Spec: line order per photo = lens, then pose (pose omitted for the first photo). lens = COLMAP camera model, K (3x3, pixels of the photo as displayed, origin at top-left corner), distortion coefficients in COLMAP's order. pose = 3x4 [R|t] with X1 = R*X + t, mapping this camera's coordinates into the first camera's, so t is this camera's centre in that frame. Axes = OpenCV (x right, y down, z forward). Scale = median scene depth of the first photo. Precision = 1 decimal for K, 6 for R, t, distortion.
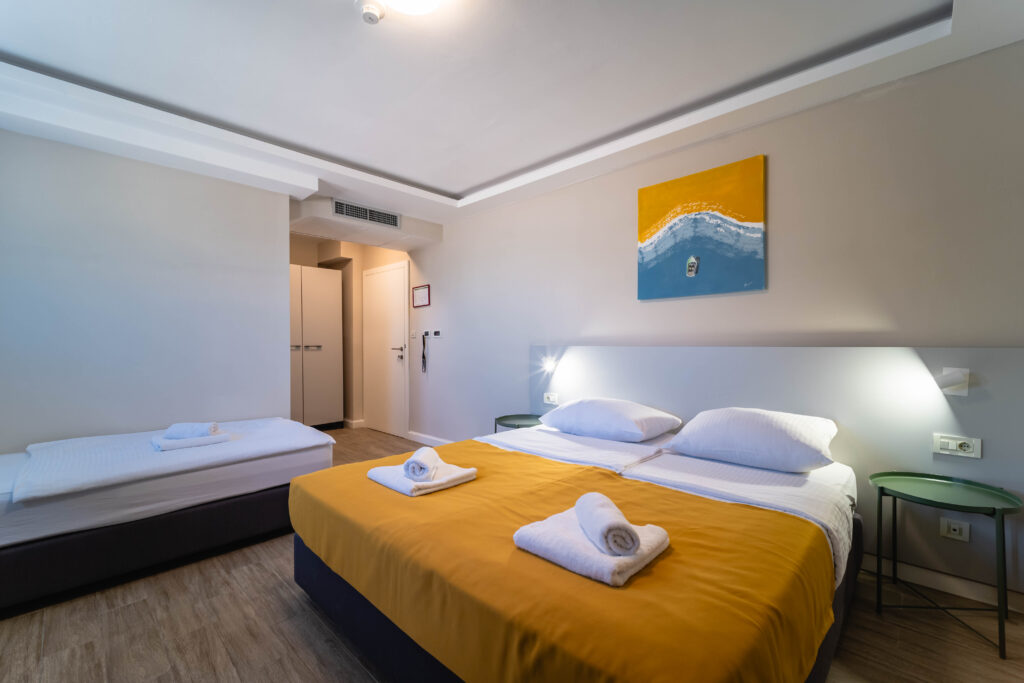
lens RADIAL K [[424.2, 0, 511.5], [0, 424.2, 344.9], [0, 0, 1]] dist [0.034999, -0.014667]
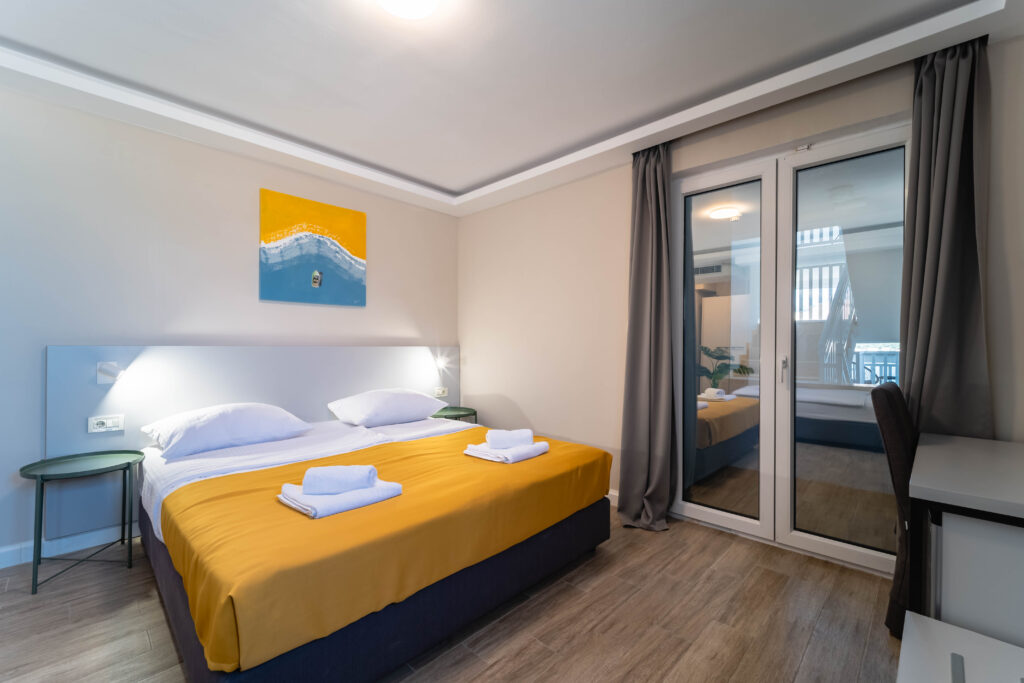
lens RADIAL K [[424.2, 0, 511.5], [0, 424.2, 344.9], [0, 0, 1]] dist [0.034999, -0.014667]
pose [[0.009206, 0.003038, 0.999953, -0.749909], [-0.003752, 0.999988, -0.003003, 0.001369], [-0.999951, -0.003724, 0.009217, 0.439966]]
